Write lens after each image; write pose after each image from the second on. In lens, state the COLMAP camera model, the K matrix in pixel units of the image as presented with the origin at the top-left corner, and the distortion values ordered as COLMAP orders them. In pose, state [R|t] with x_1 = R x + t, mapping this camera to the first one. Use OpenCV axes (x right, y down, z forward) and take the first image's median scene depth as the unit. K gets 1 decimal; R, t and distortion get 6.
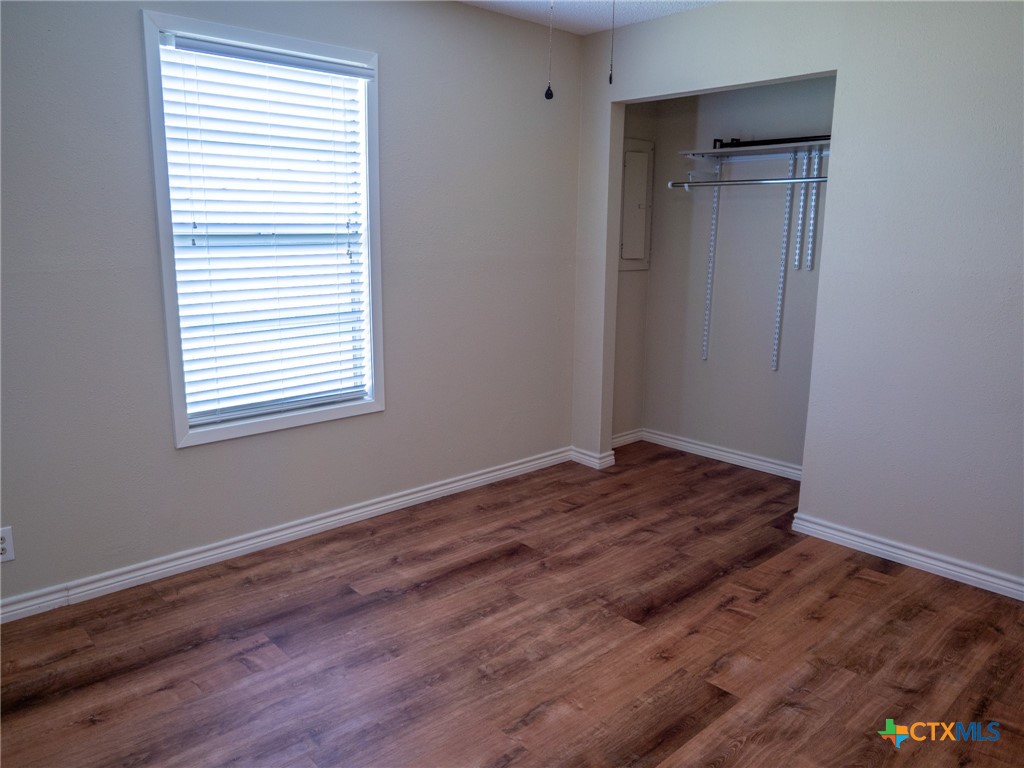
lens RADIAL K [[738.3, 0, 489.9], [0, 738.3, 388.2], [0, 0, 1]] dist [-0.019008, 0.003364]
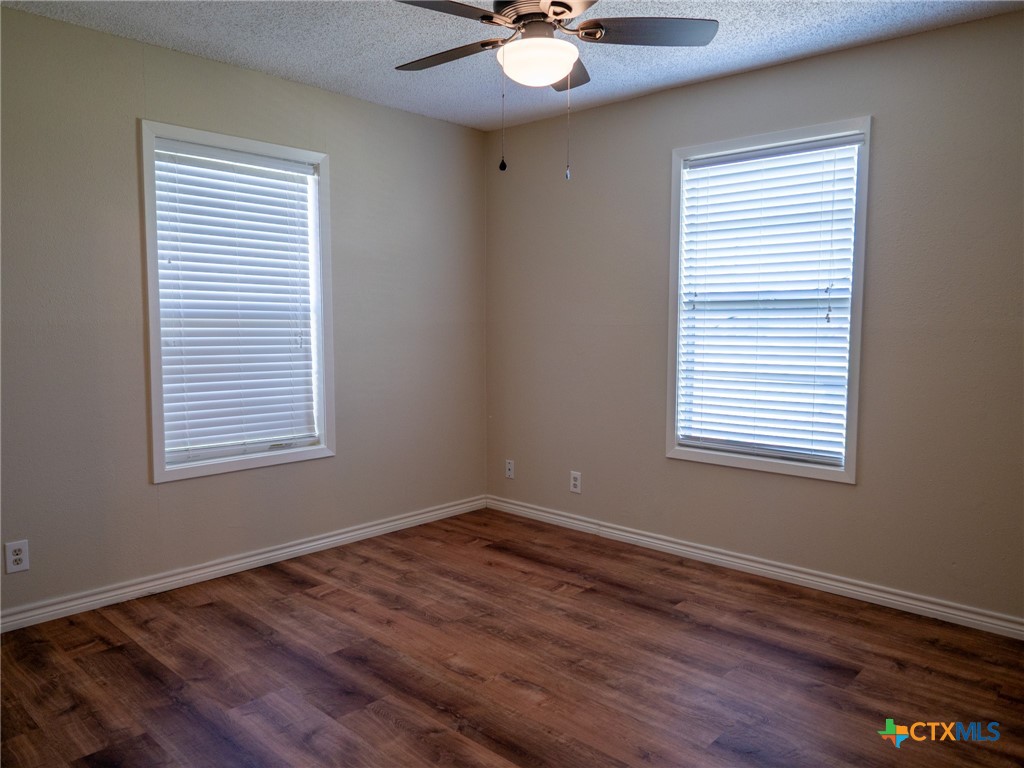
lens RADIAL K [[738.3, 0, 512.0], [0, 738.3, 392.1], [0, 0, 1]] dist [-0.019008, 0.003364]
pose [[0.091884, 0.098016, -0.990934, 0.845866], [-0.204696, 0.975750, 0.077534, -0.078579], [0.974503, 0.195717, 0.109719, 0.525506]]
